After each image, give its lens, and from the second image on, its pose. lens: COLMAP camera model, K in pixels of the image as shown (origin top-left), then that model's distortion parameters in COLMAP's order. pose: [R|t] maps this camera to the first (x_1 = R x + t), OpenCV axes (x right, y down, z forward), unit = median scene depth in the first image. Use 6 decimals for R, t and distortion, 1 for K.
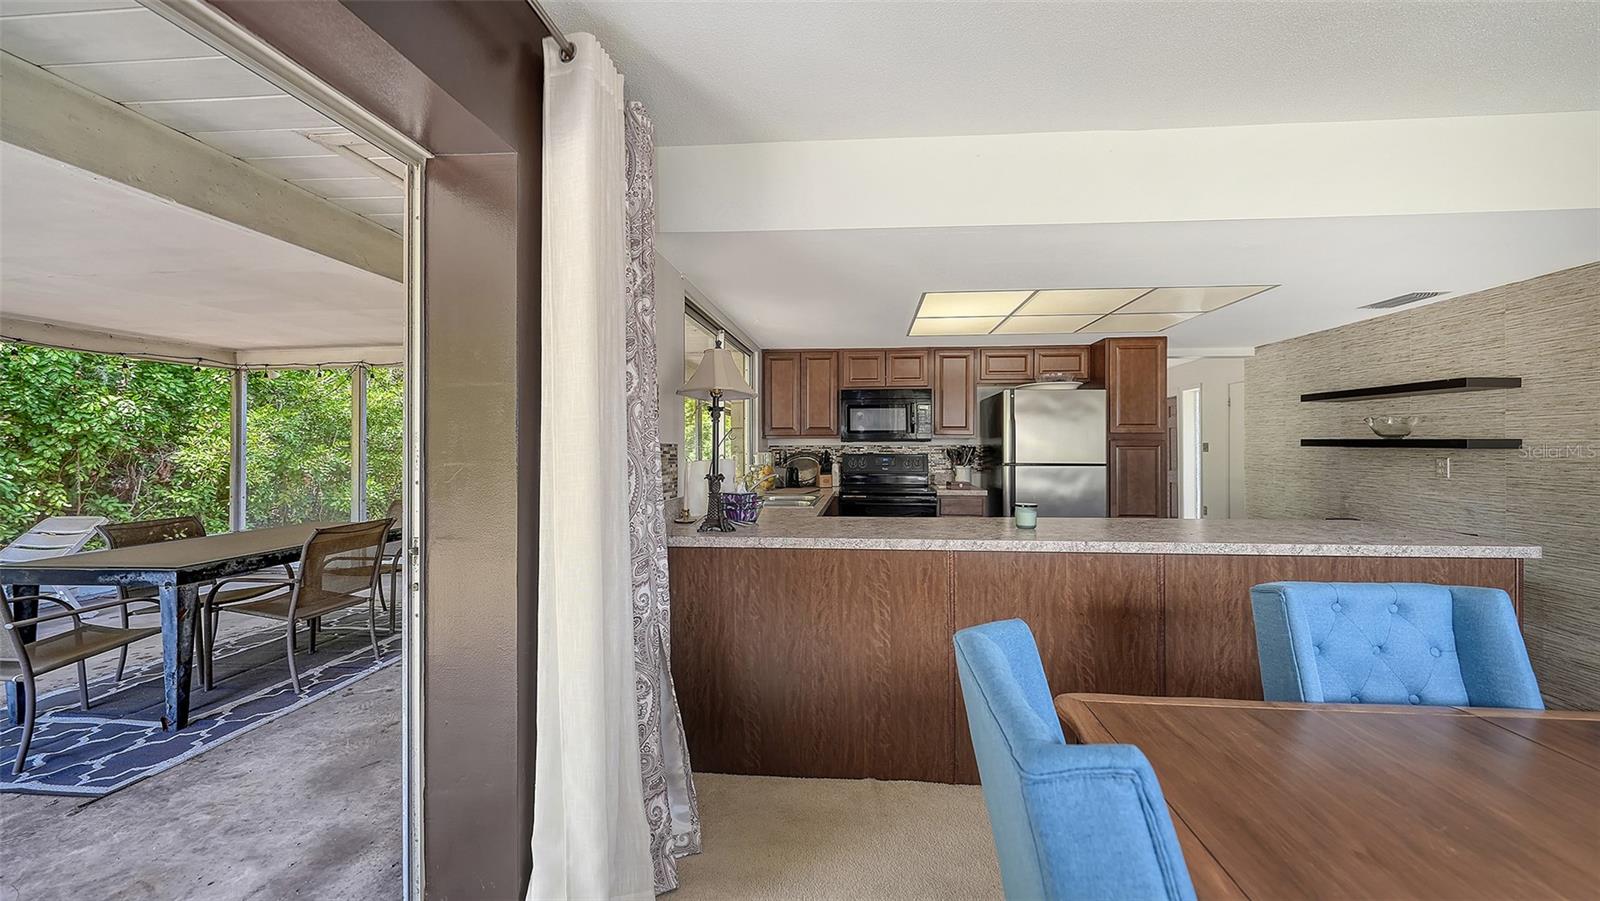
lens RADIAL K [[564.8, 0, 808.6], [0, 564.8, 447.1], [0, 0, 1]] dist [0.001352, 0.000111]
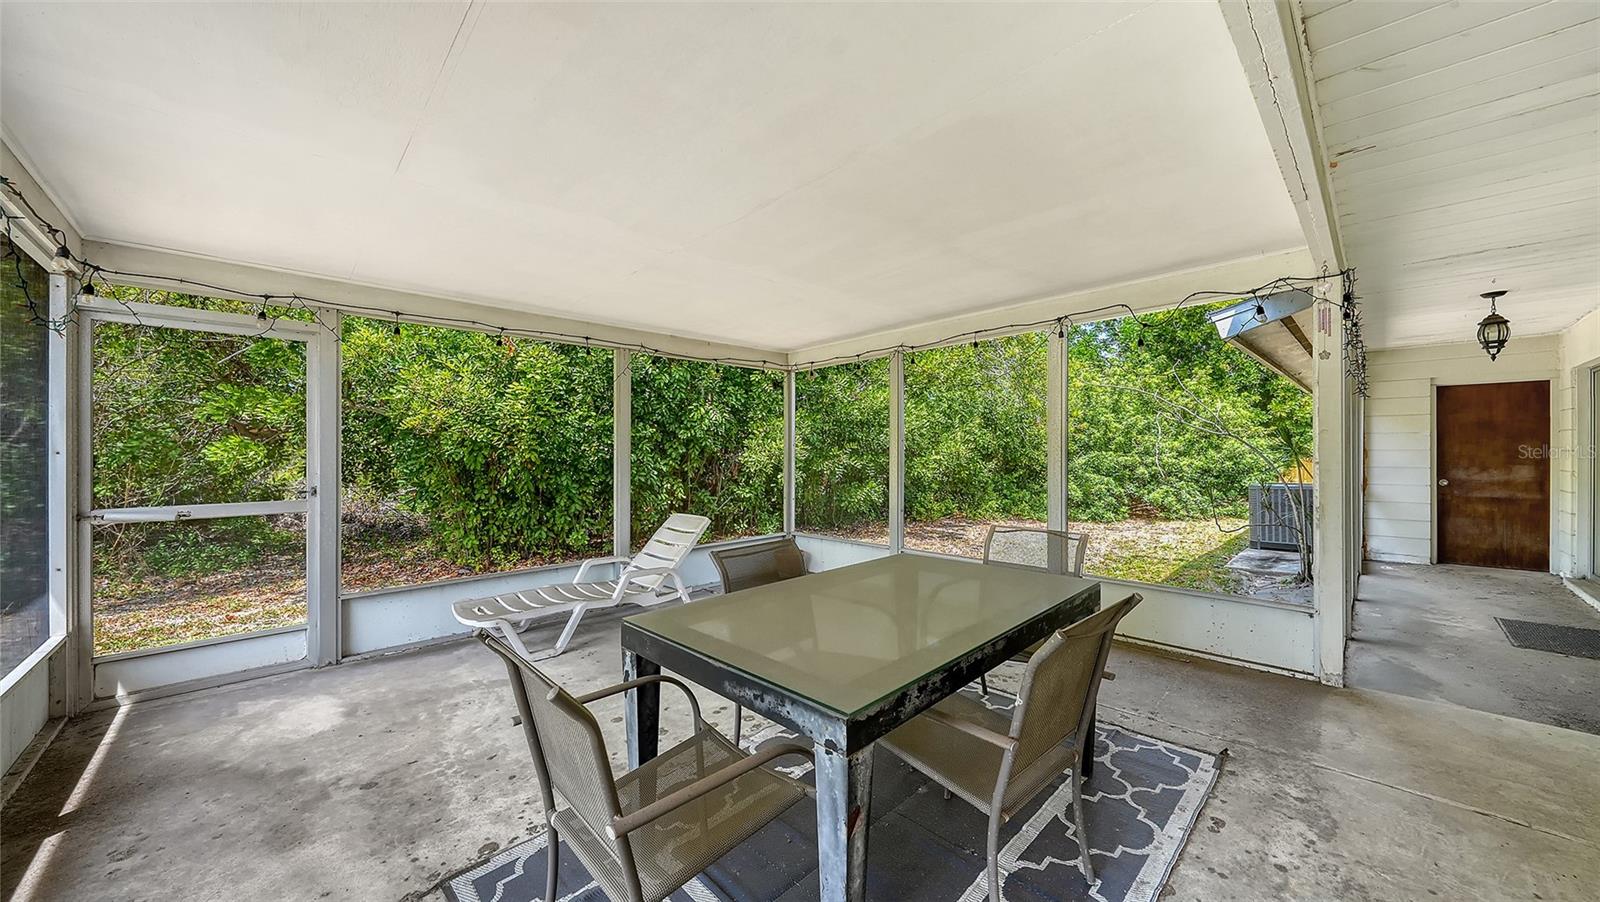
lens RADIAL K [[560.5, 0, 795.6], [0, 560.5, 452.4], [0, 0, 1]] dist [-0.006820, -0.000056]
pose [[0.752010, -0.001478, -0.659150, -0.089389], [0.003885, 0.999990, 0.002189, 0.001307], [0.659140, -0.004206, 0.752009, 0.067688]]
